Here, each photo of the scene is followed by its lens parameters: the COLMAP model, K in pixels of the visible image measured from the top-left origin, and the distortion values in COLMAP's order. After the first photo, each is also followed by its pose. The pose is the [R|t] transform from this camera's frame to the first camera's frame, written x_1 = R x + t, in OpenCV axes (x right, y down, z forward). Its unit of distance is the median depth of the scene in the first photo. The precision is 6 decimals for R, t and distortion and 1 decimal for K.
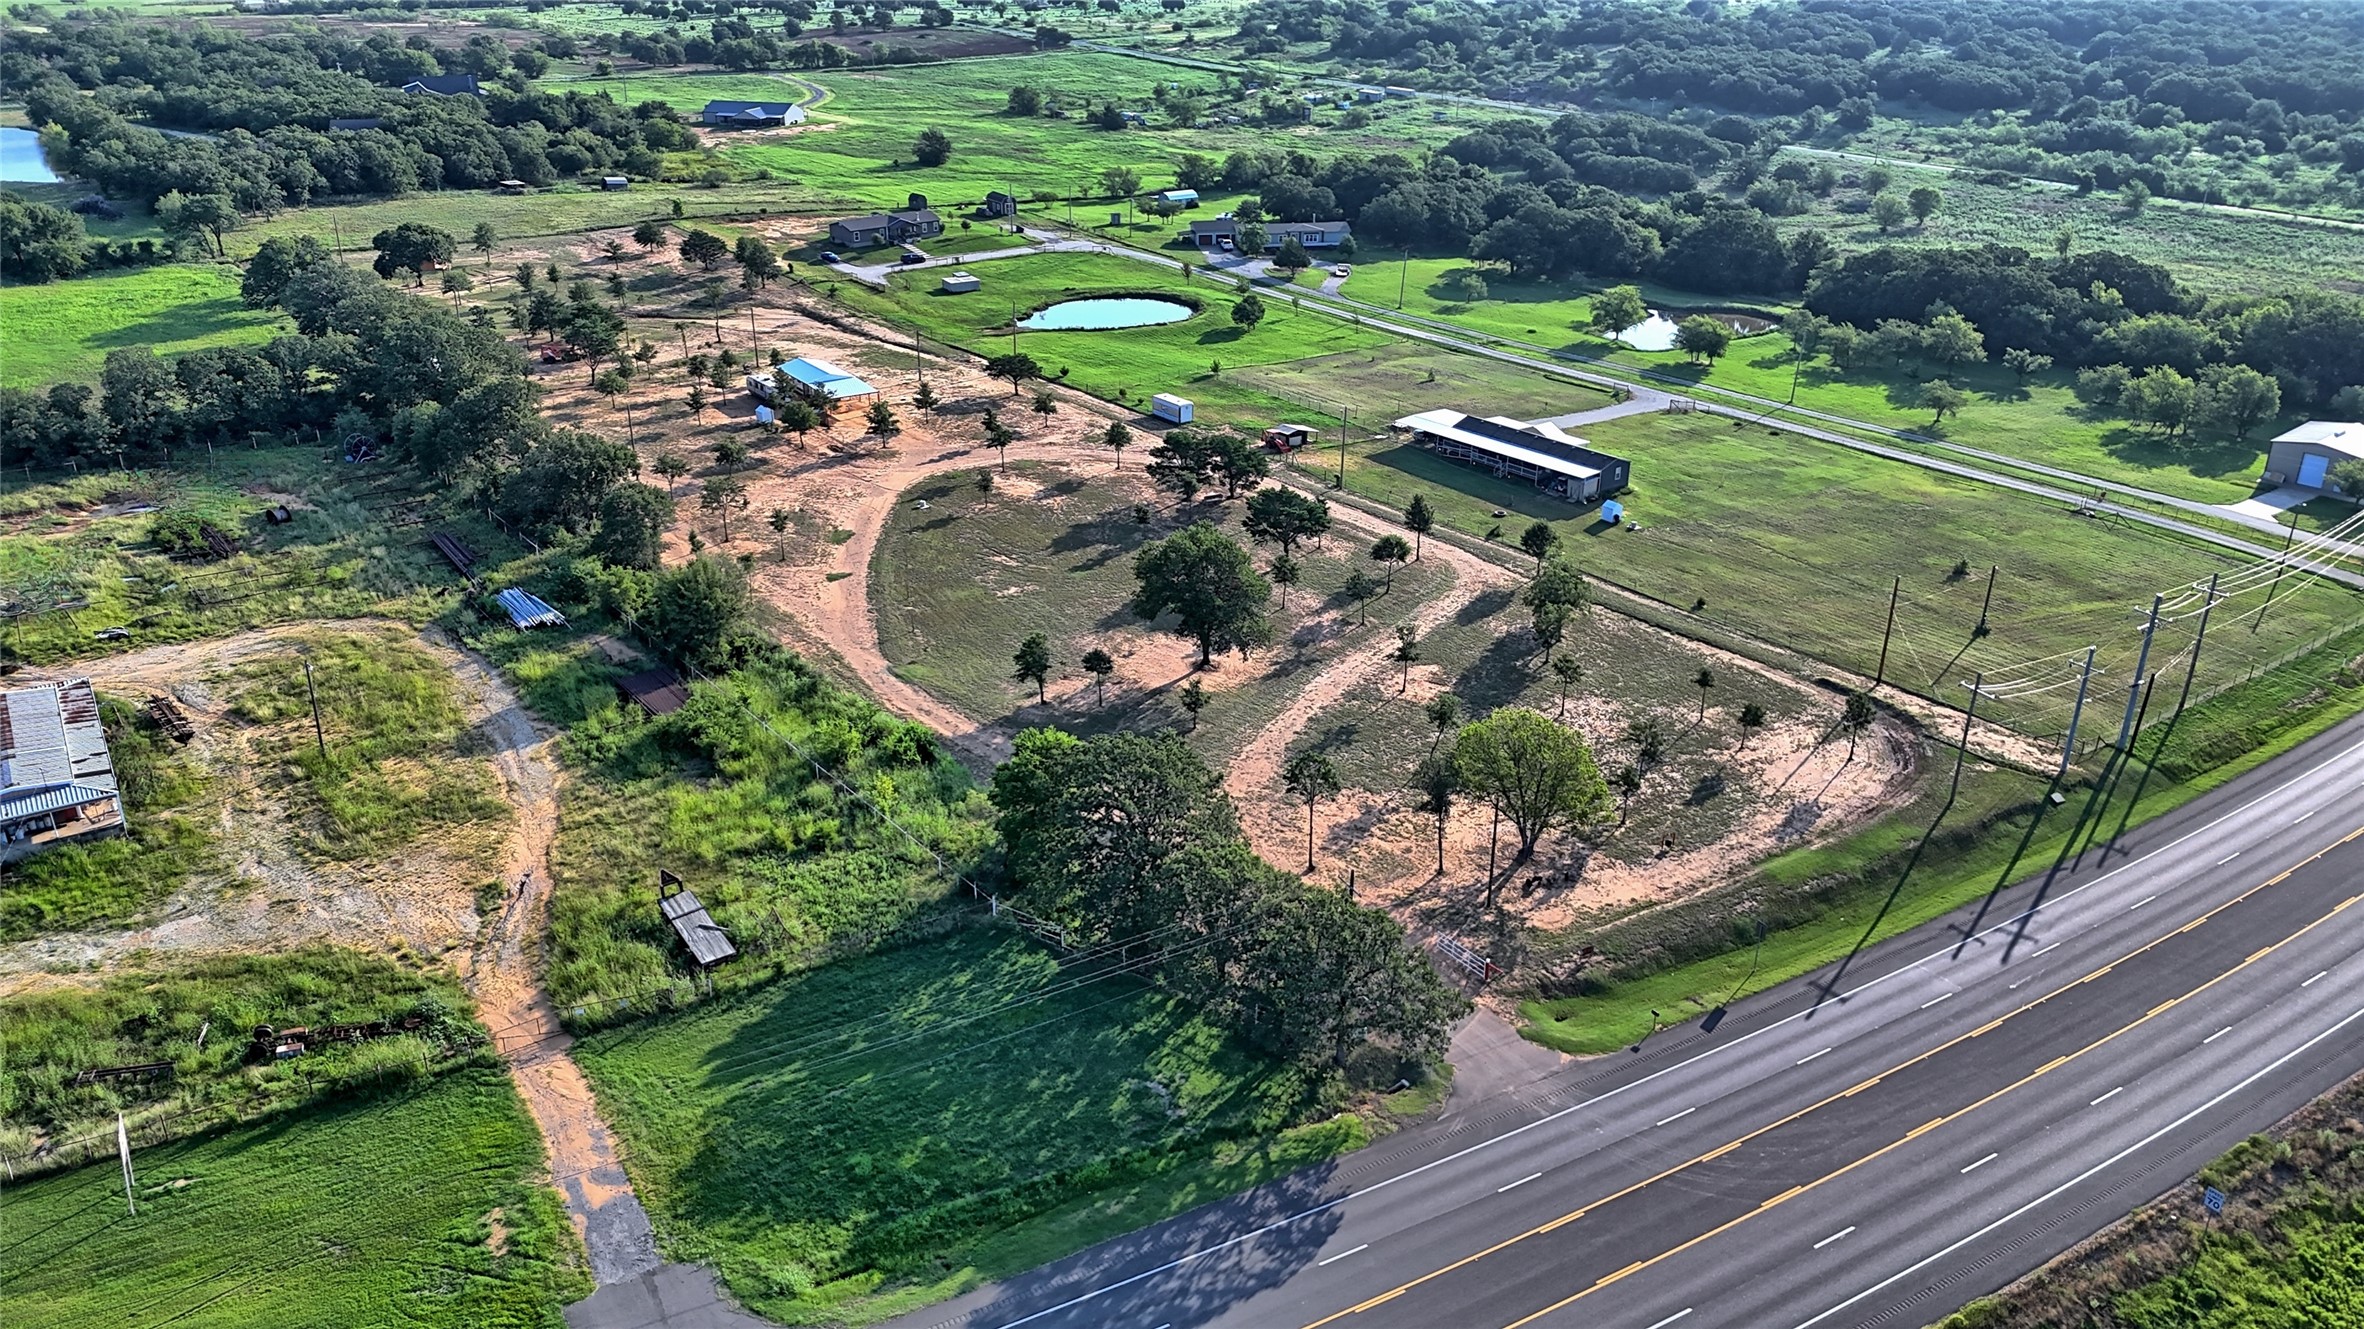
lens RADIAL K [[1728.5, 0, 1191.6], [0, 1728.5, 701.6], [0, 0, 1]] dist [0.066800, -0.076339]
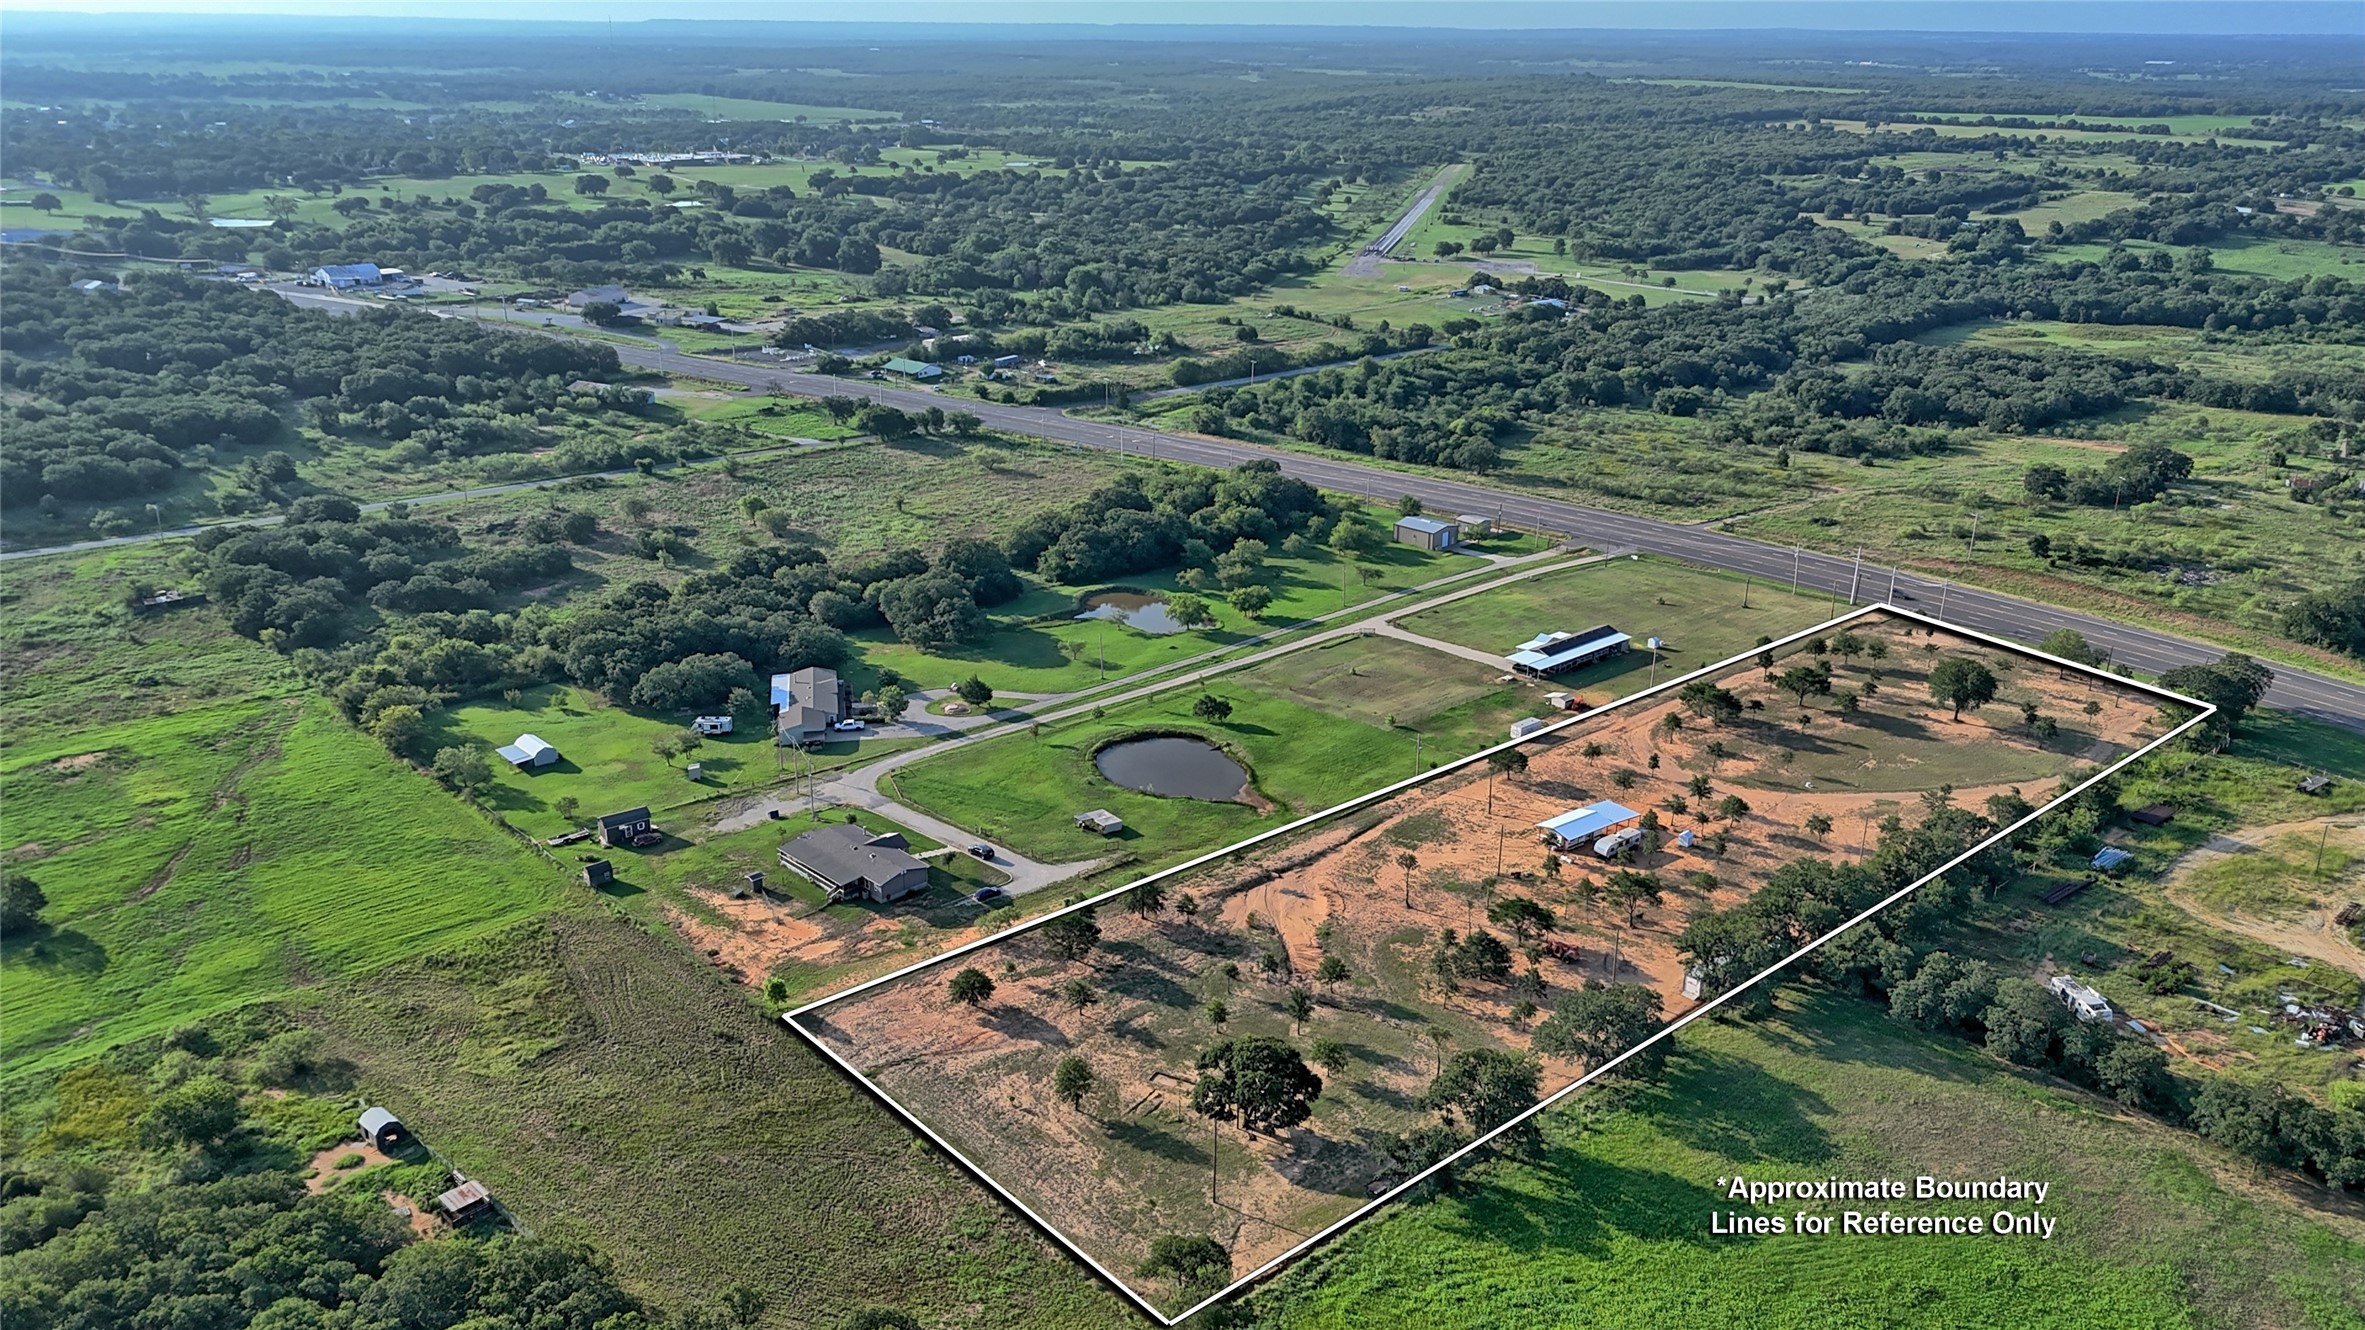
lens RADIAL K [[1731.0, 0, 1191.3], [0, 1731.0, 660.4], [0, 0, 1]] dist [0.069588, -0.077424]
pose [[-0.056957, -0.342487, 0.937794, -1.912986], [0.413113, 0.847048, 0.334437, -1.182653], [-0.908897, 0.406463, 0.093241, 1.626639]]
